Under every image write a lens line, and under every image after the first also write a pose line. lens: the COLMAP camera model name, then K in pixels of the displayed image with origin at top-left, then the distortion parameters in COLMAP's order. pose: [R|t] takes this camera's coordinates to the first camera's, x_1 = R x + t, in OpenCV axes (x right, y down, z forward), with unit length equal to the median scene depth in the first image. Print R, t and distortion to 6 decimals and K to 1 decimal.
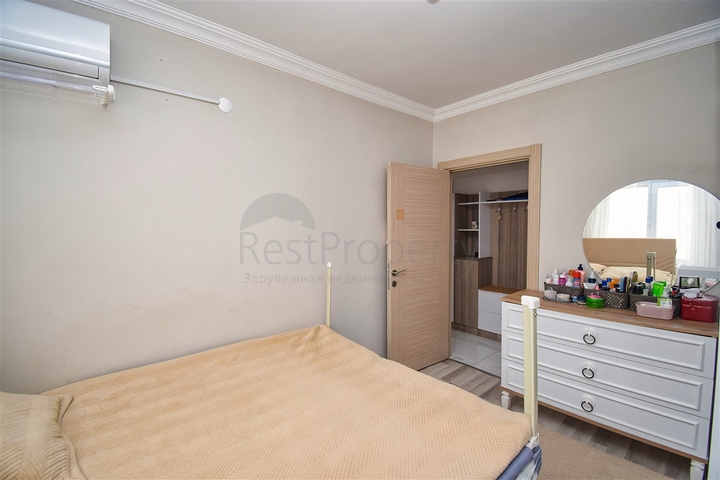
lens RADIAL K [[320.9, 0, 368.3], [0, 320.9, 237.3], [0, 0, 1]] dist [0.016014, -0.025367]
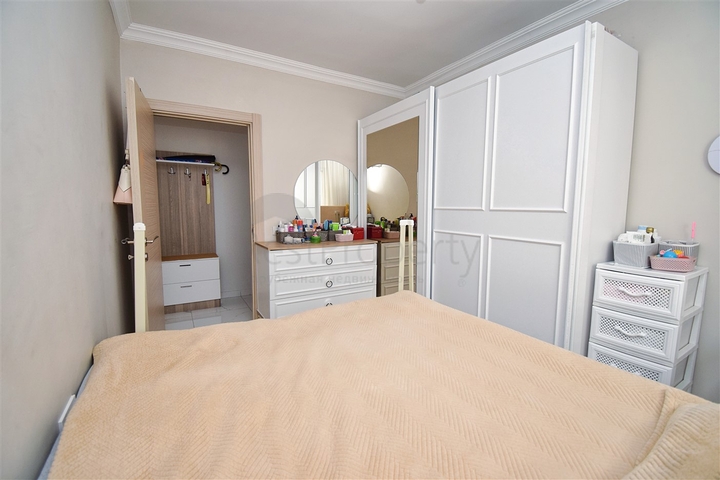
lens RADIAL K [[321.8, 0, 360.0], [0, 321.8, 240.0], [0, 0, 1]] dist [0.013439, -0.025387]
pose [[0.195404, -0.100744, 0.975535, -0.640570], [0.028407, 0.994874, 0.097051, 0.062523], [-0.980311, 0.008748, 0.197264, 0.472615]]
